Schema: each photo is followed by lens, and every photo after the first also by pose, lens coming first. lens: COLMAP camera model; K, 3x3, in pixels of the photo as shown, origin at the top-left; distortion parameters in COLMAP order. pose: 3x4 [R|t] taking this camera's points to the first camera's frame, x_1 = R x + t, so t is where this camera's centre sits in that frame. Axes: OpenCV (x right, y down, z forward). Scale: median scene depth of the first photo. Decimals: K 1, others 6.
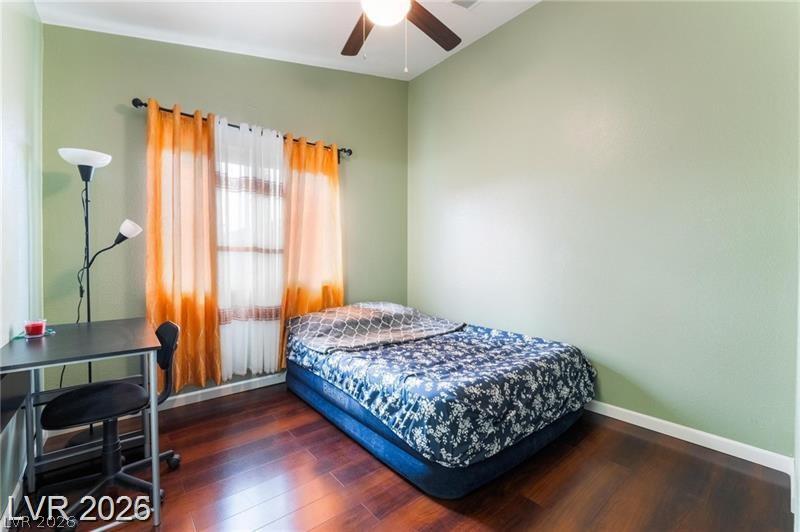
lens RADIAL K [[343.8, 0, 400.0], [0, 343.8, 263.9], [0, 0, 1]] dist [-0.002820, -0.000072]
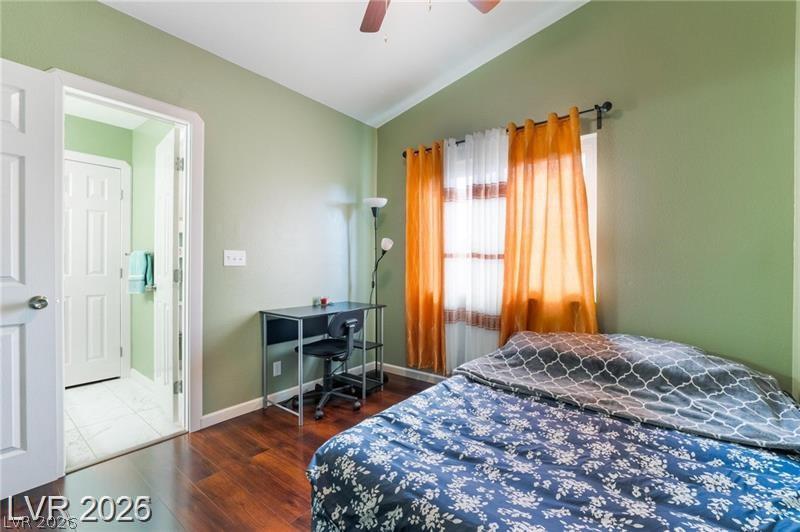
lens RADIAL K [[343.8, 0, 399.9], [0, 343.8, 266.1], [0, 0, 1]] dist [-0.002820, -0.000072]
pose [[0.209777, 0.009518, -0.977703, 0.553176], [-0.018265, 0.999816, 0.005814, -0.013506], [0.977579, 0.016638, 0.209912, 0.607685]]
